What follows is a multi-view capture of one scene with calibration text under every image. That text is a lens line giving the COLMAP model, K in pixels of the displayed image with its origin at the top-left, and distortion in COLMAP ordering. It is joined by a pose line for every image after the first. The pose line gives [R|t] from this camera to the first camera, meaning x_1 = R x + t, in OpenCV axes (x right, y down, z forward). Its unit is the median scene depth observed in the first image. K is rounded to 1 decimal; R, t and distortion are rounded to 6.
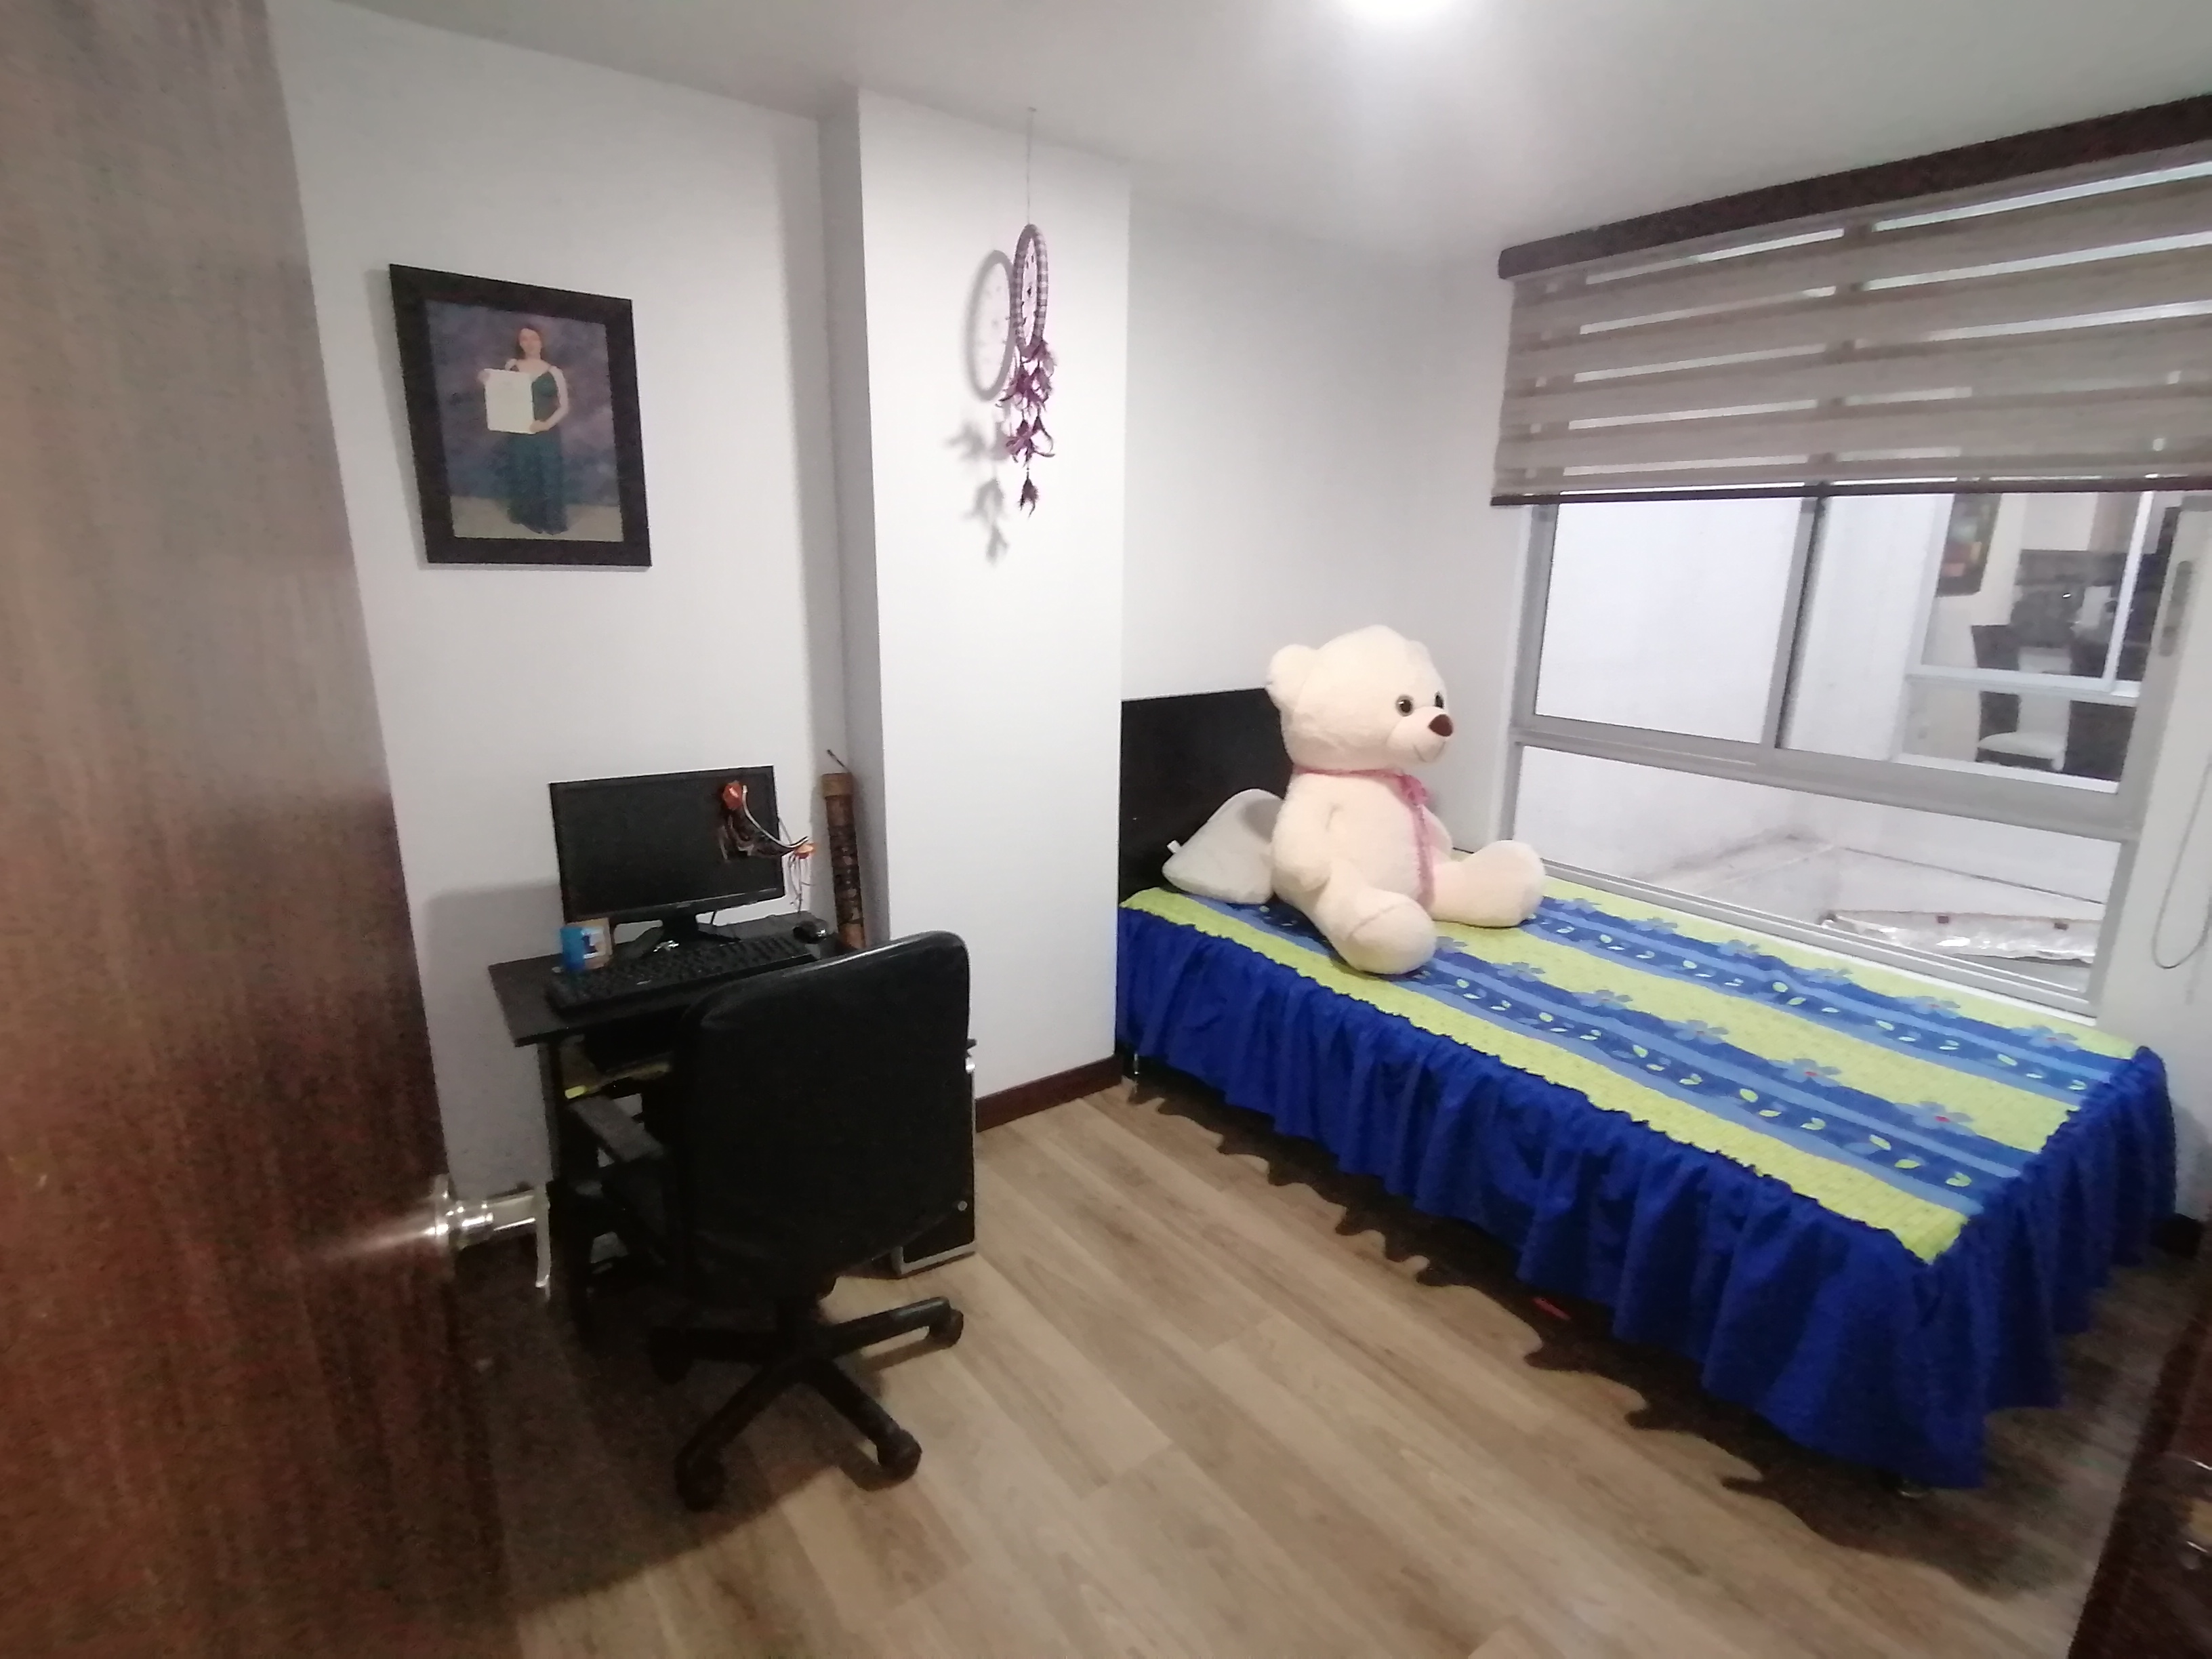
lens RADIAL K [[1099.6, 0, 1105.8], [0, 1099.6, 828.1], [0, 0, 1]] dist [0.015782, -0.017773]
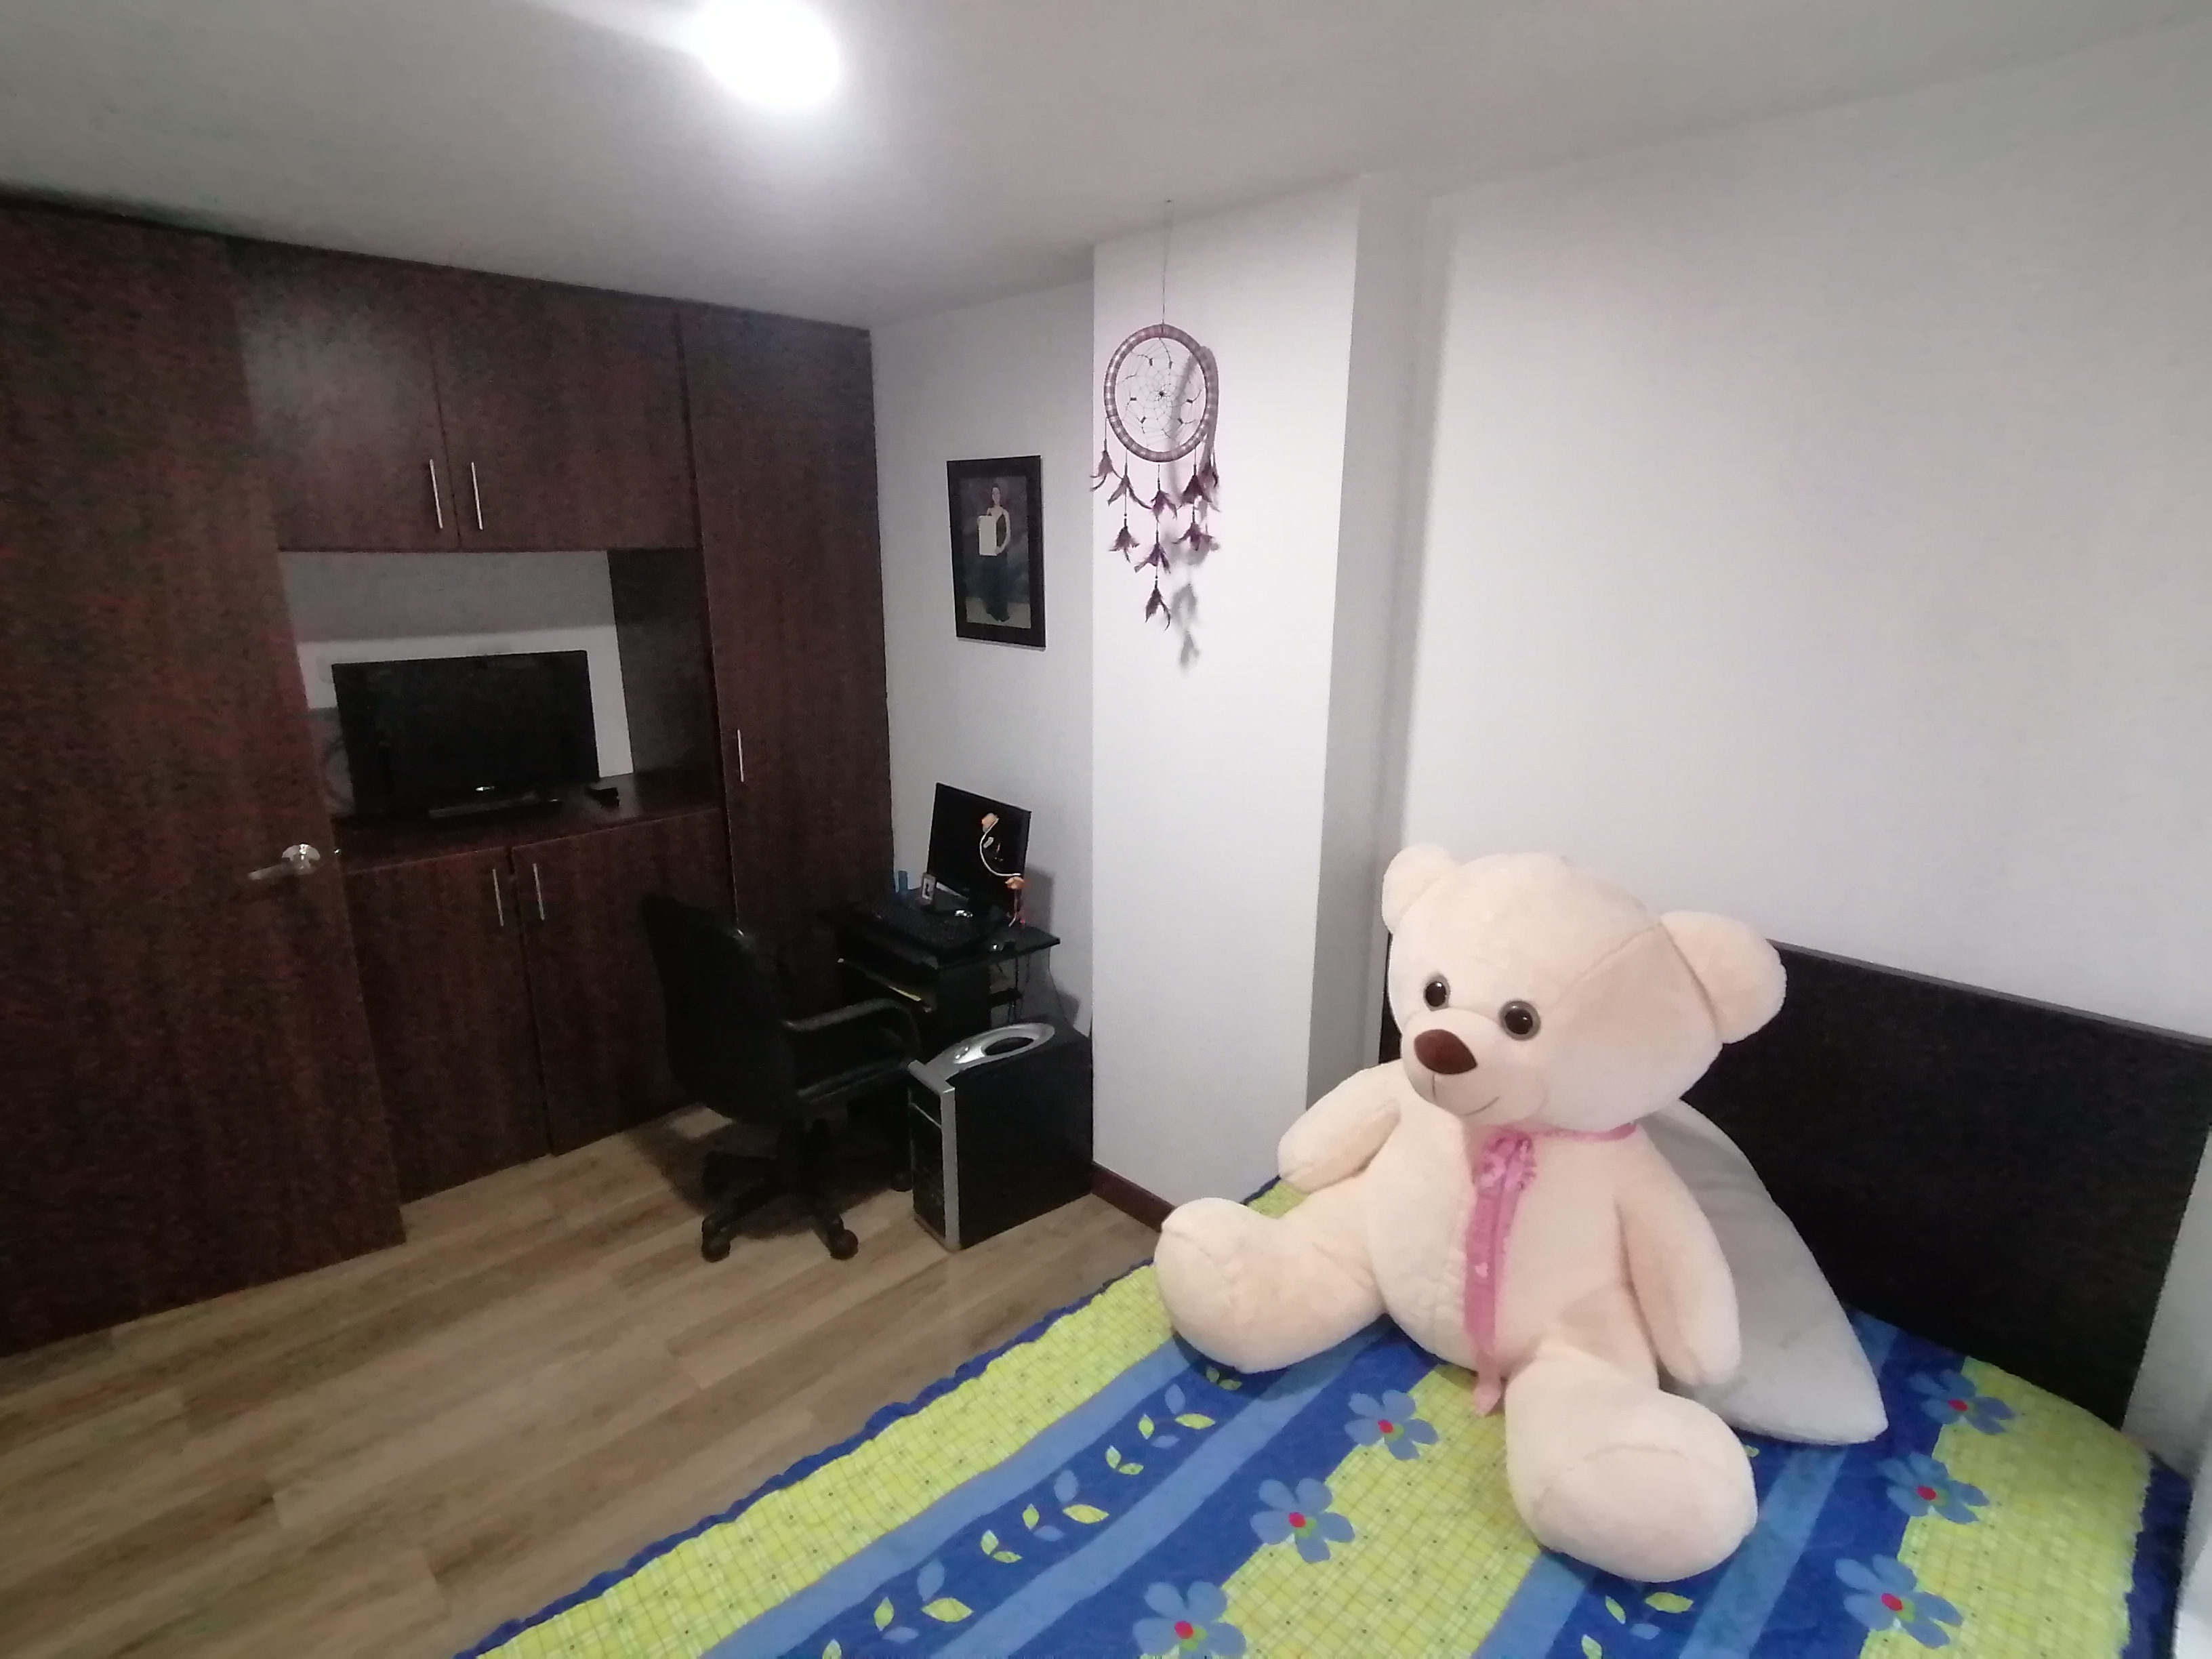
lens RADIAL K [[1099.6, 0, 1109.1], [0, 1099.6, 832.4], [0, 0, 1]] dist [0.015782, -0.017773]
pose [[0.133733, 0.238736, -0.961832, 1.012607], [-0.248228, 0.947681, 0.200710, -0.339315], [0.959426, 0.211912, 0.185997, 0.947945]]
